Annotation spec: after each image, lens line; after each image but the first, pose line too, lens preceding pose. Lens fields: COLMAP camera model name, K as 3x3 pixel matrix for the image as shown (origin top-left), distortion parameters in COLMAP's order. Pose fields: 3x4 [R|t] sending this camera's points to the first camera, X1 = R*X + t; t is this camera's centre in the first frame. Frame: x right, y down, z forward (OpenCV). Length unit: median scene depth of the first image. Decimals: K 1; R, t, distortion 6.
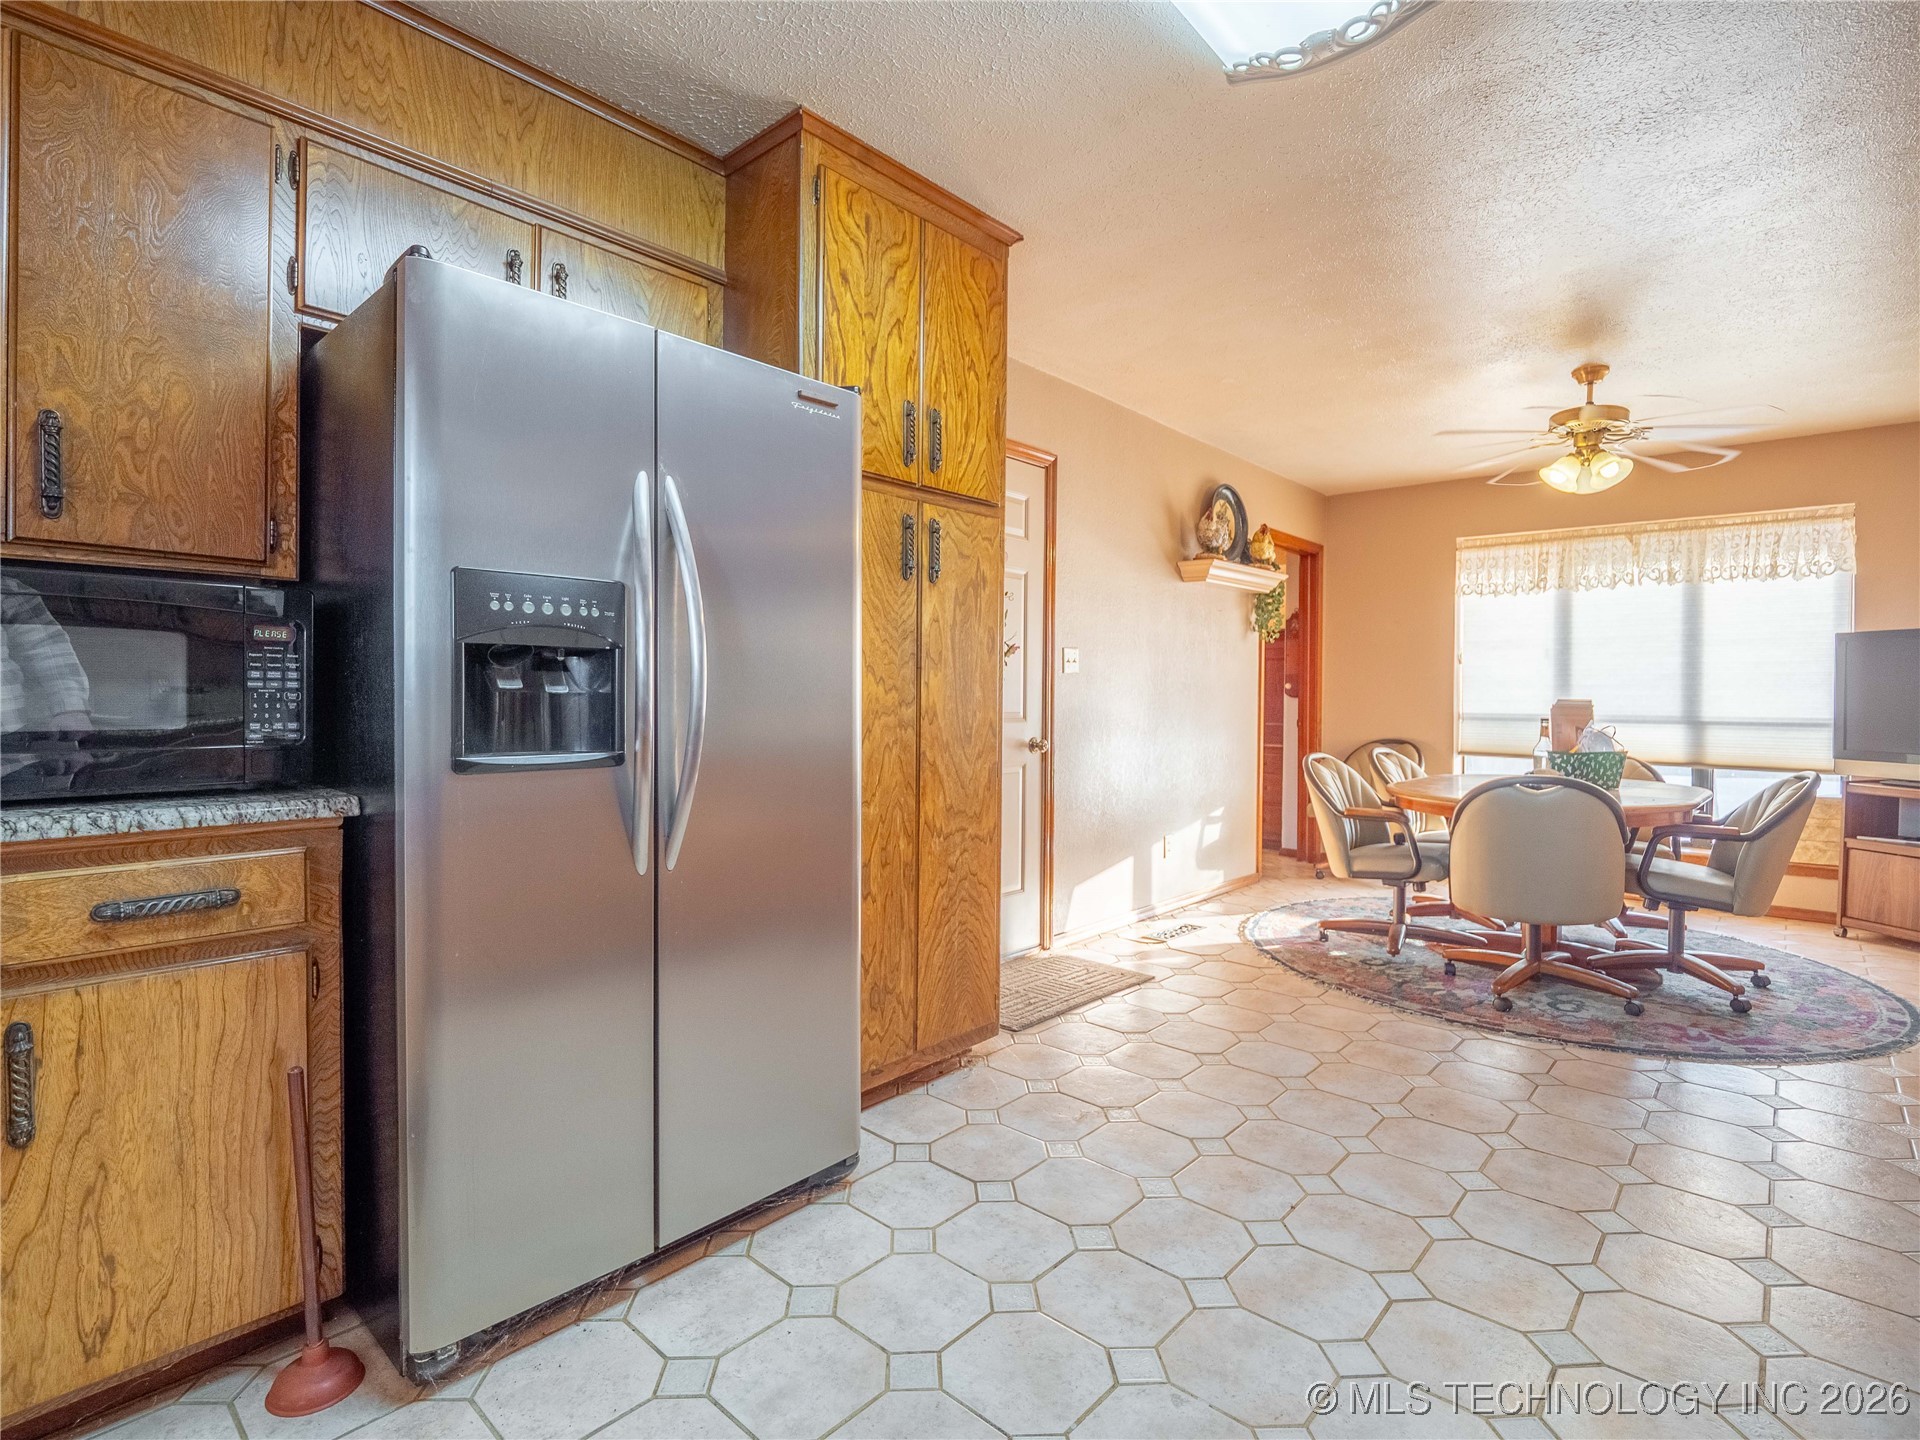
lens RADIAL K [[953.5, 0, 989.6], [0, 953.5, 711.8], [0, 0, 1]] dist [-0.002189, -0.001719]
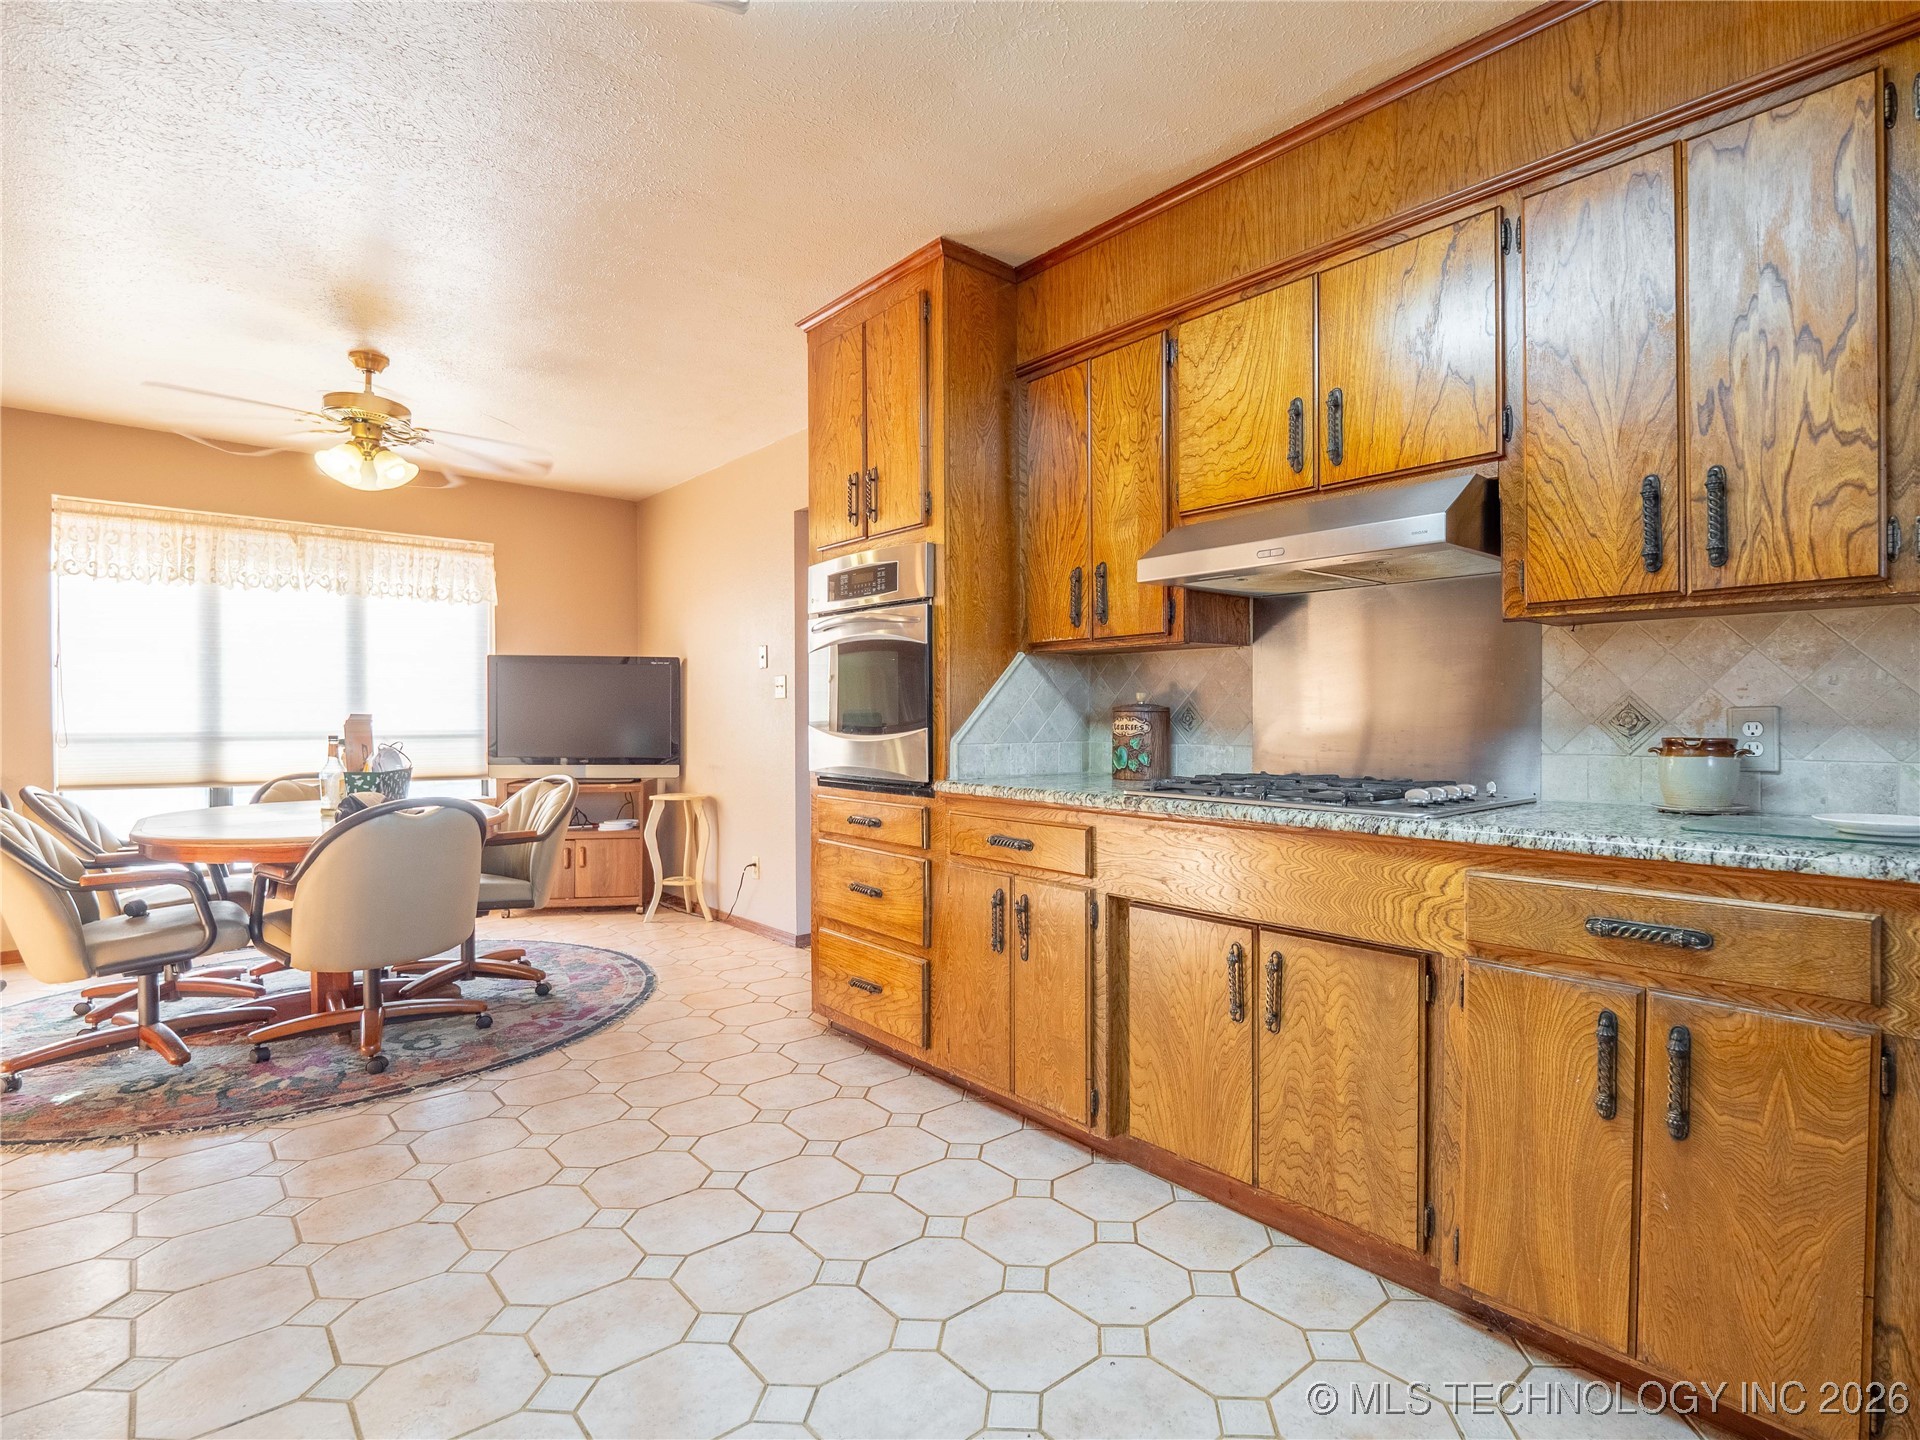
lens RADIAL K [[979.6, 0, 1005.8], [0, 979.6, 726.3], [0, 0, 1]] dist [-0.003468, -0.000840]
pose [[0.137120, -0.018466, 0.990382, -0.282884], [0.016975, 0.999723, 0.016290, -0.008122], [-0.990409, 0.014578, 0.137396, 0.325357]]
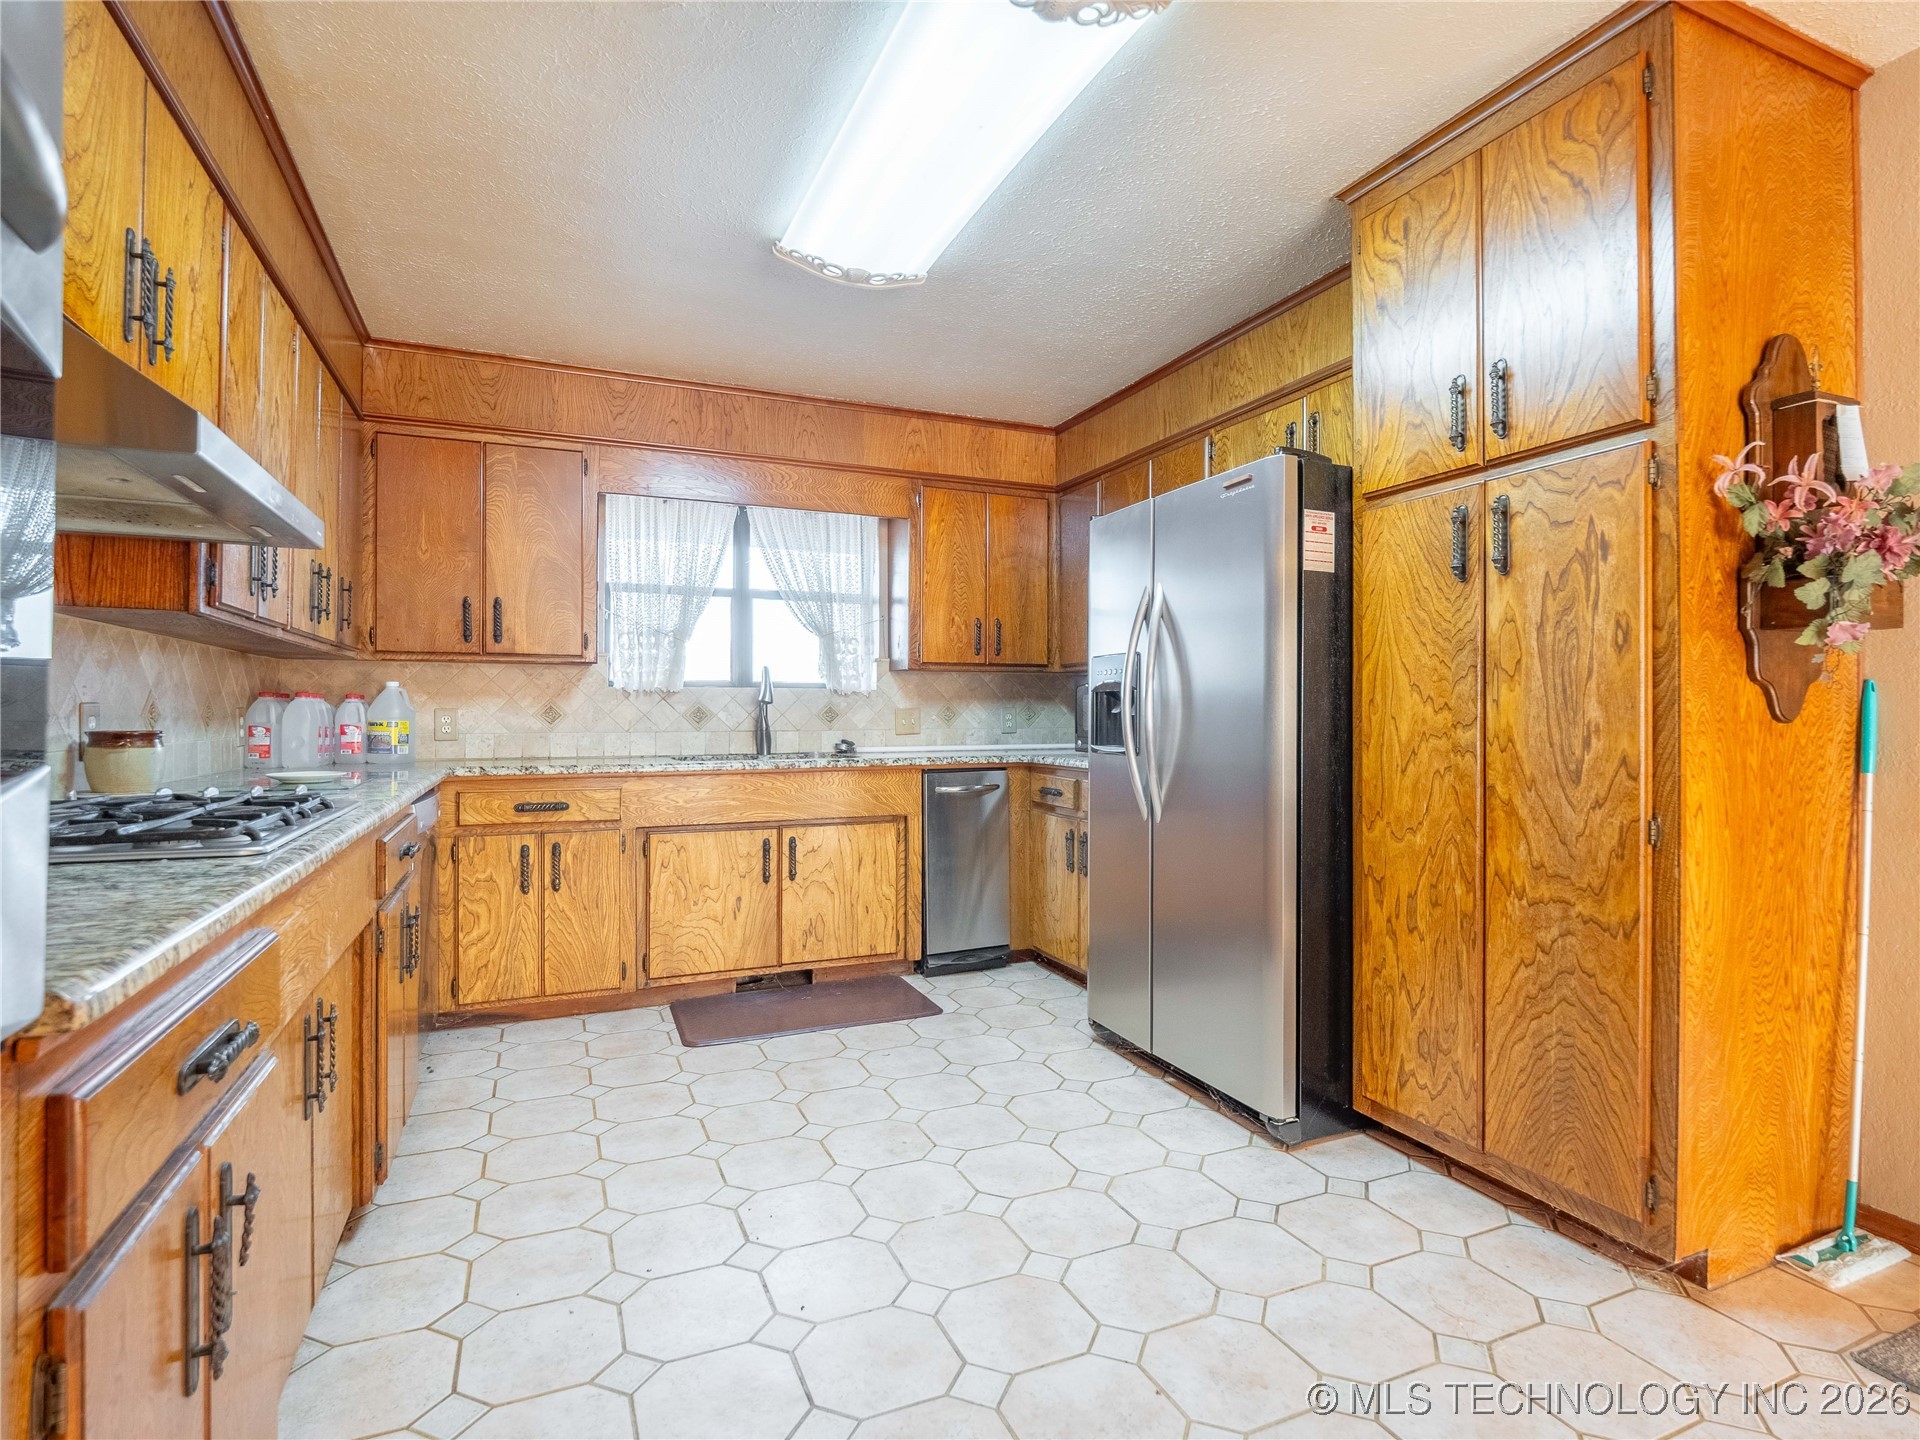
lens RADIAL K [[932.3, 0, 939.8], [0, 932.3, 712.4], [0, 0, 1]] dist [-0.011483, -0.000980]
pose [[-0.447746, -0.011675, -0.894085, 0.700897], [-0.021270, 0.999771, -0.002403, -0.006836], [0.893908, 0.017942, -0.447892, 0.769441]]
